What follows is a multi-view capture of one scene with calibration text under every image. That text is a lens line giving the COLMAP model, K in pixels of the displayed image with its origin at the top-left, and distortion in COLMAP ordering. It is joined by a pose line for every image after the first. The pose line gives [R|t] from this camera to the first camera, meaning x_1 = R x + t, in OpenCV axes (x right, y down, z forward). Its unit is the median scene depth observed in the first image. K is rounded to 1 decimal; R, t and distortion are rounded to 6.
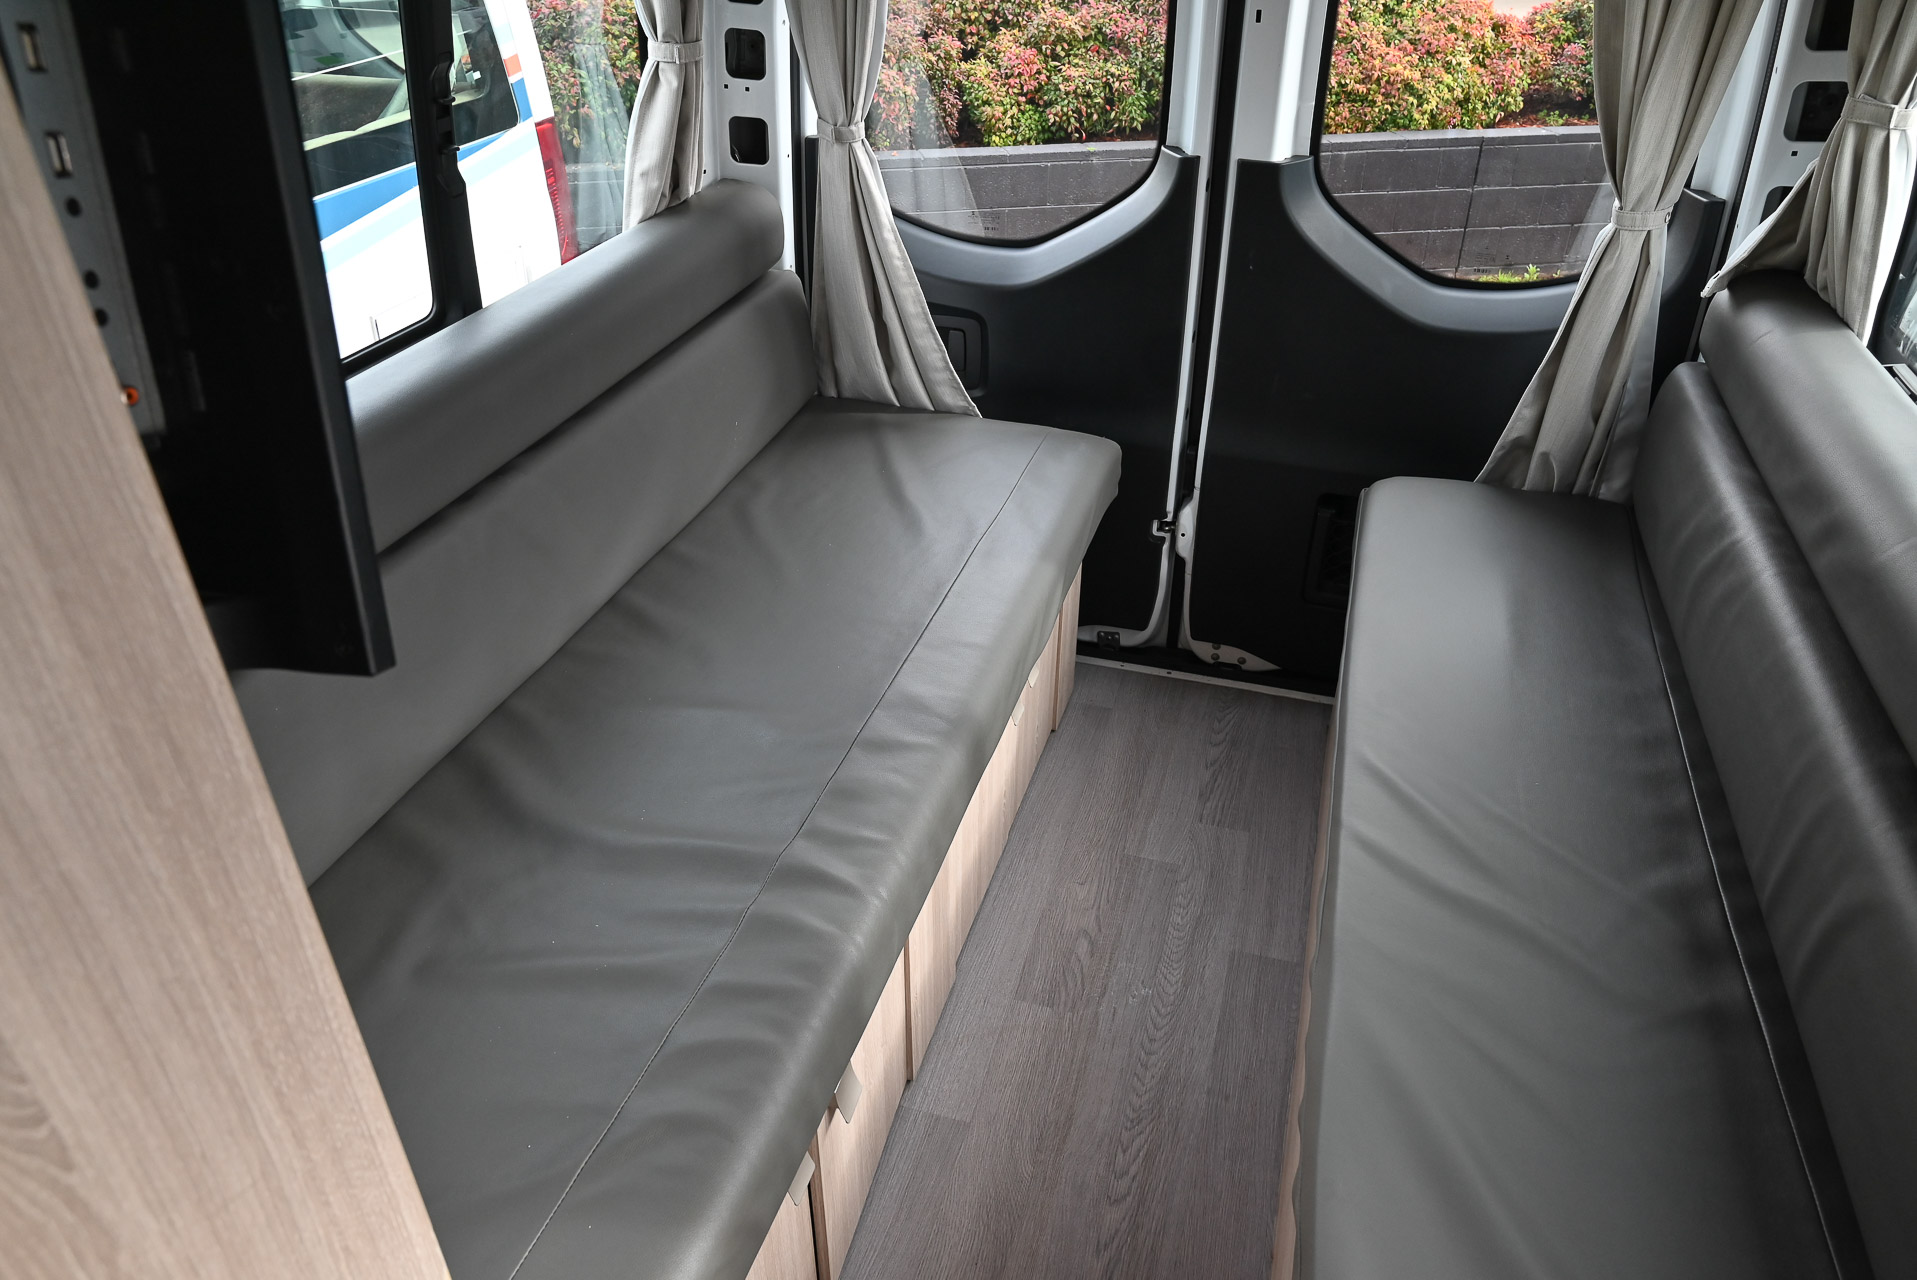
lens RADIAL K [[1299.9, 0, 965.0], [0, 1299.9, 649.0], [0, 0, 1]] dist [-0.023443, 0.028264]
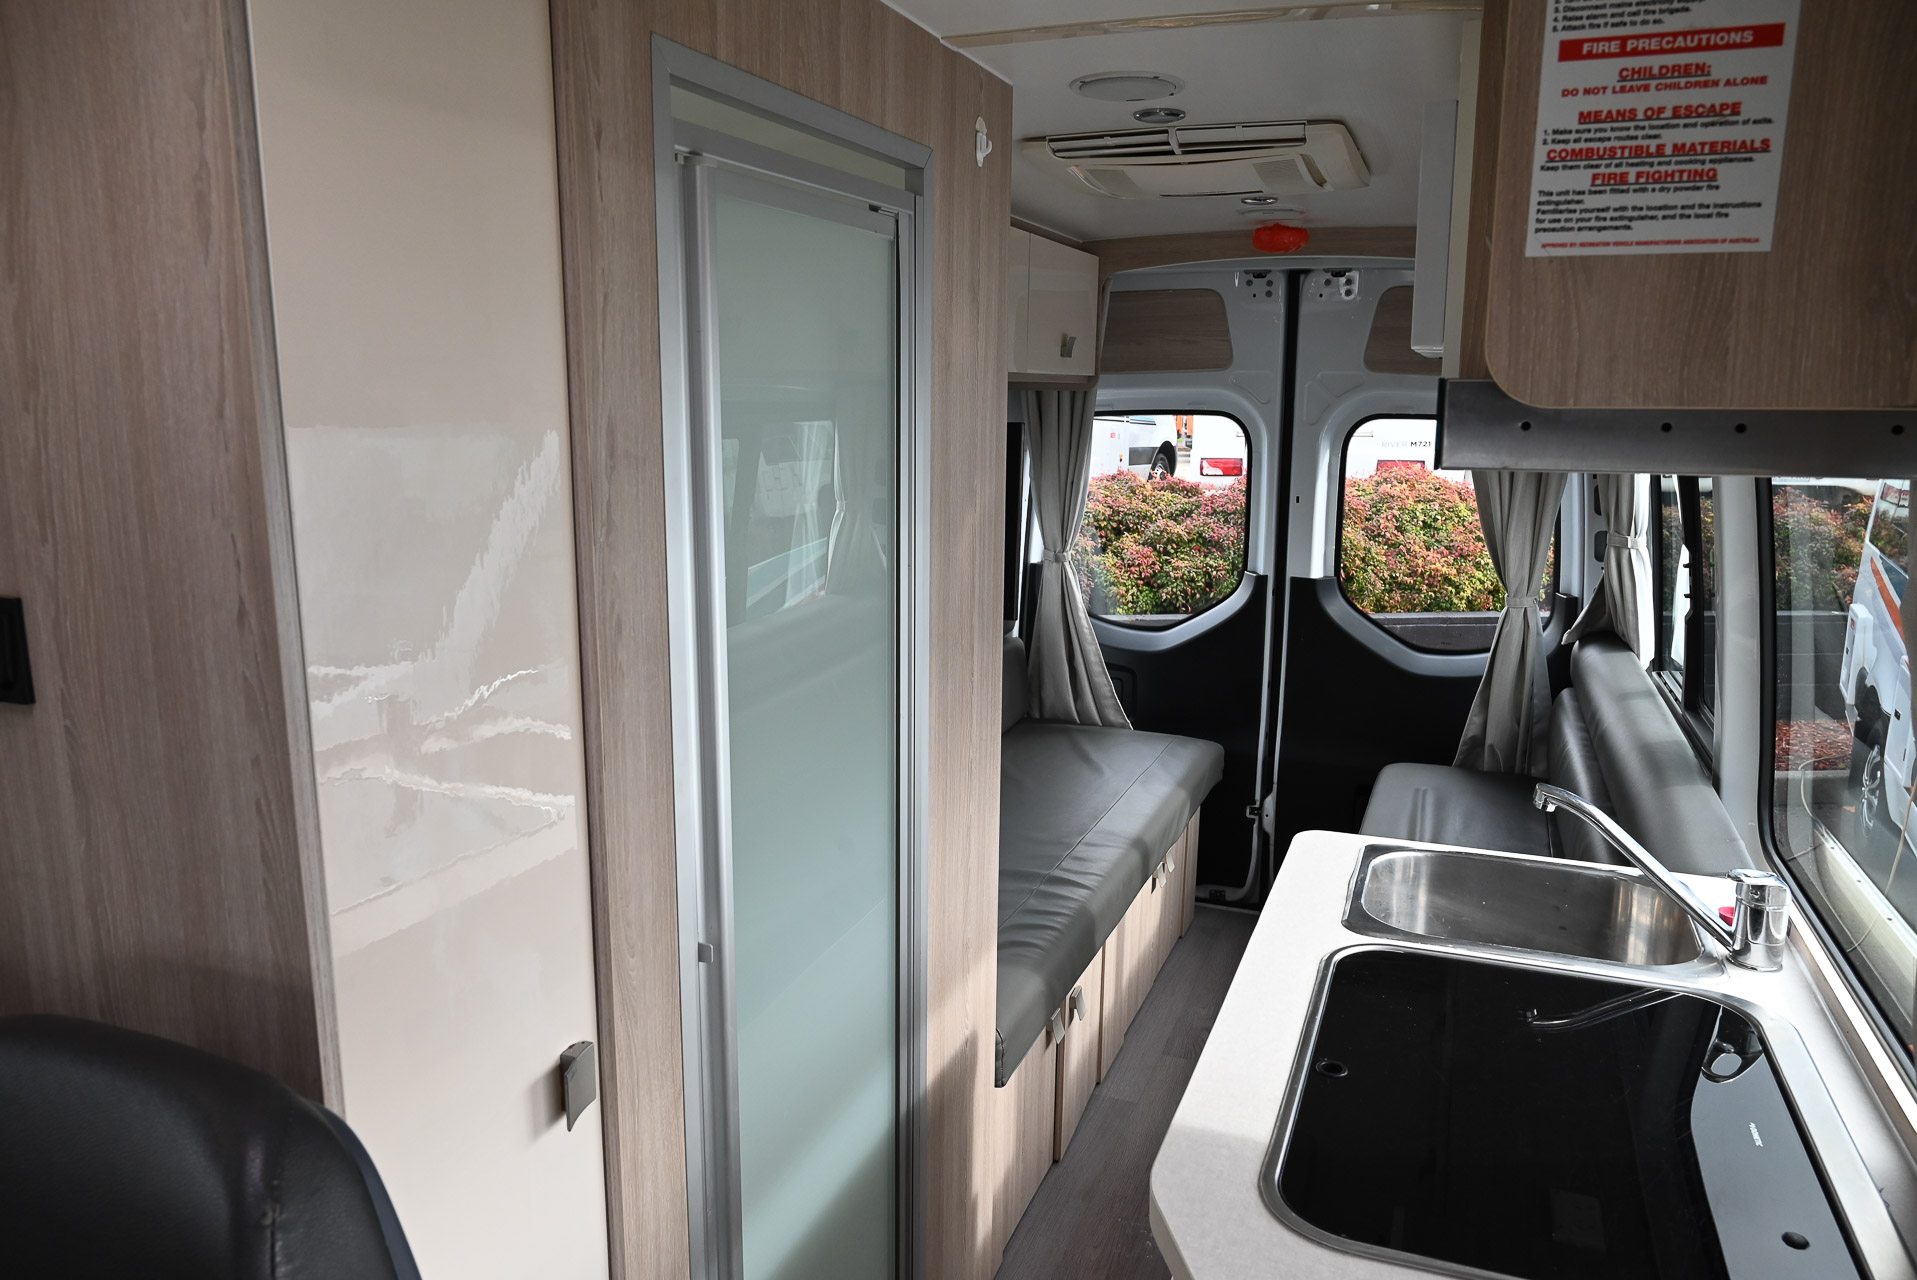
lens RADIAL K [[1304.8, 0, 958.5], [0, 1304.8, 640.0], [0, 0, 1]] dist [-0.011255, -0.001545]
pose [[0.996143, 0.023907, -0.084427, -0.058944], [-0.053575, 0.927714, -0.369427, 0.275056], [0.069493, 0.372525, 0.925417, -0.450421]]
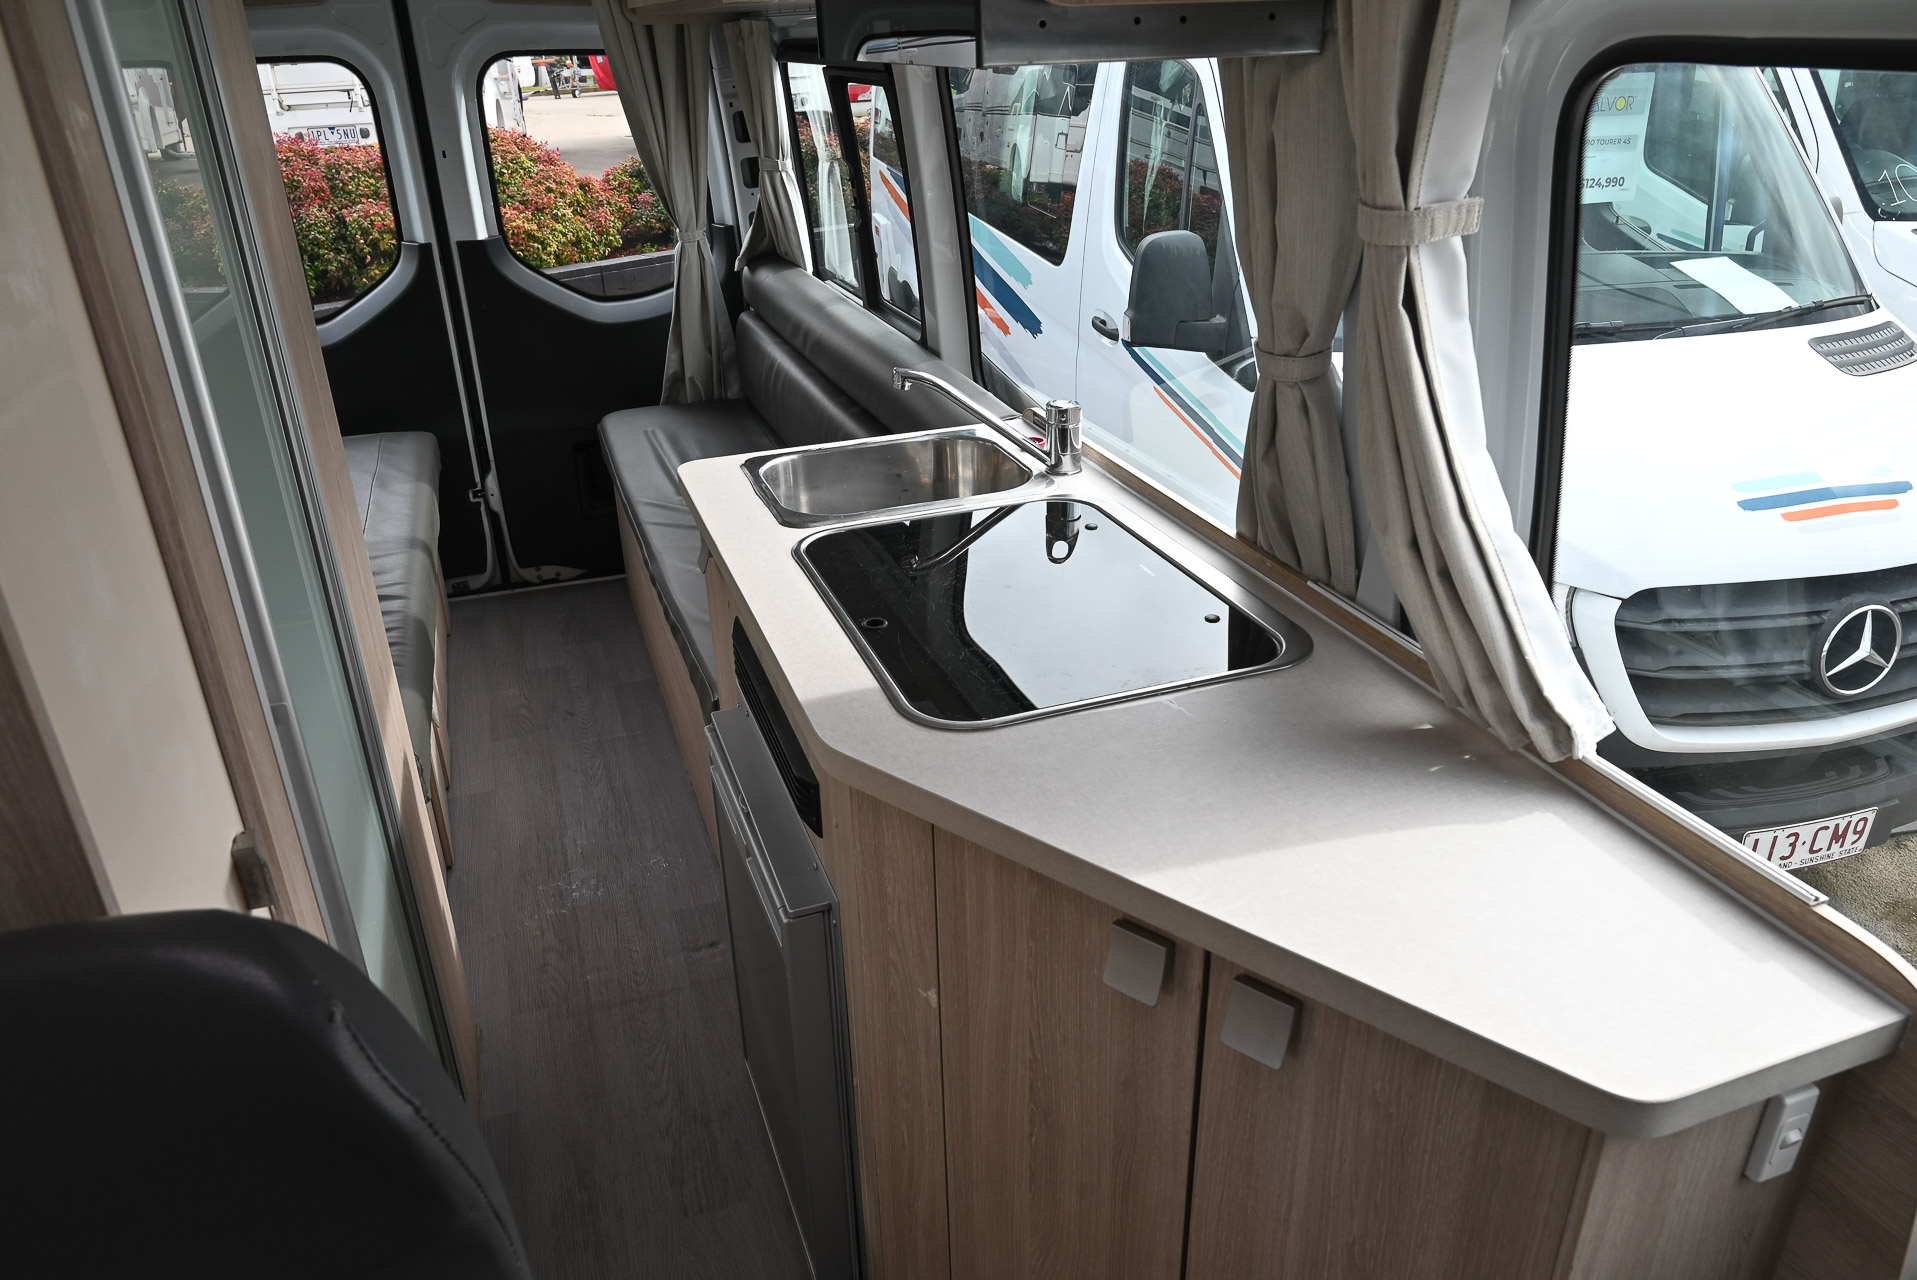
lens RADIAL K [[1299.9, 0, 965.0], [0, 1299.9, 649.0], [0, 0, 1]] dist [-0.023443, 0.028264]
pose [[0.804873, -0.273002, 0.526924, -0.206389], [0.337621, 0.940858, -0.028250, 0.276876], [-0.488048, 0.200638, 0.849443, -0.441734]]
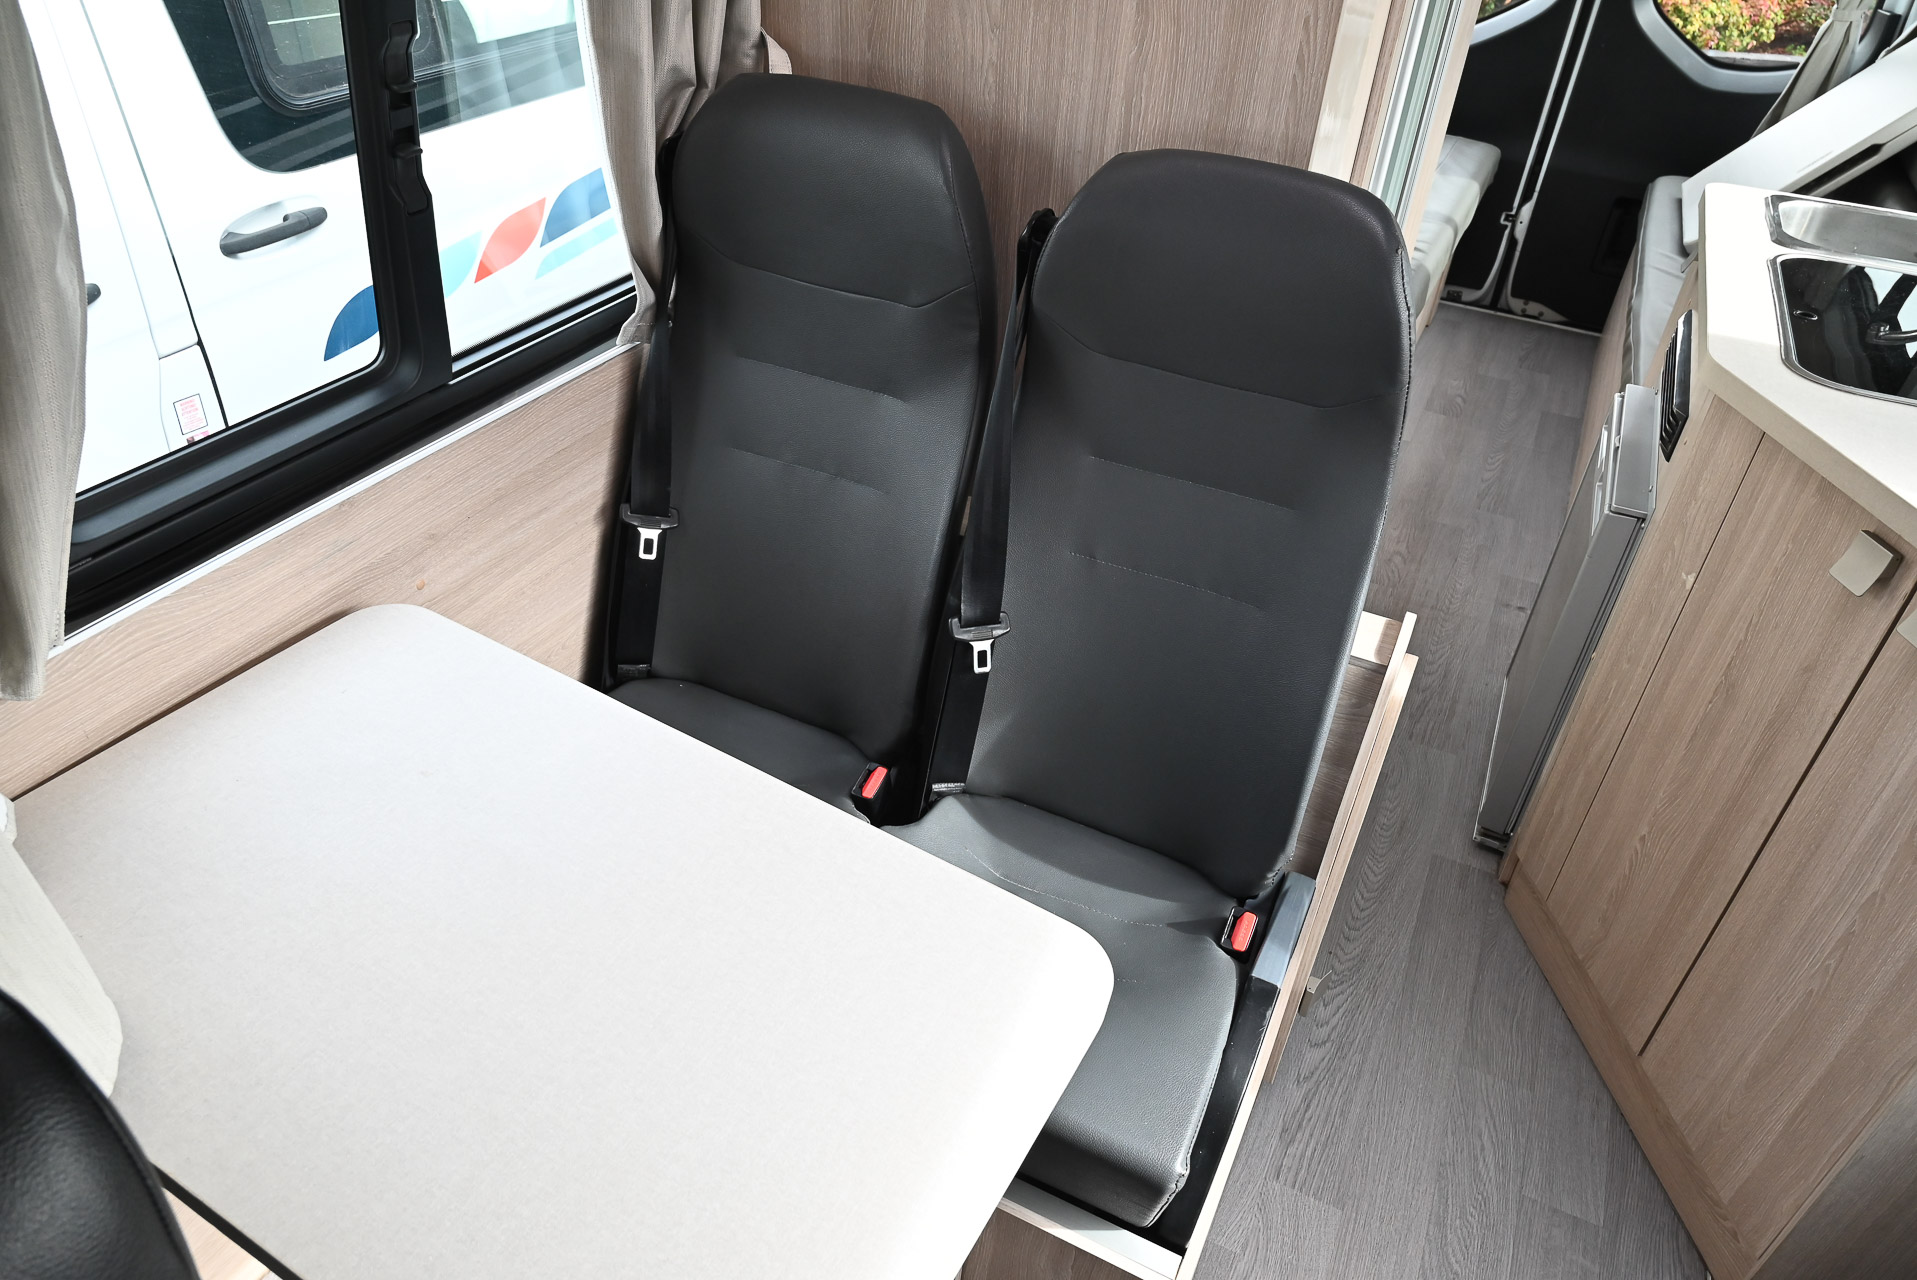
lens RADIAL K [[1276.3, 0, 958.5], [0, 1276.3, 640.0], [0, 0, 1]] dist [-0.004980, 0.005204]
pose [[0.985268, 0.139886, -0.098384, -0.274658], [-0.135423, 0.989490, 0.050698, 0.411336], [0.104442, -0.036628, 0.993856, -0.632277]]
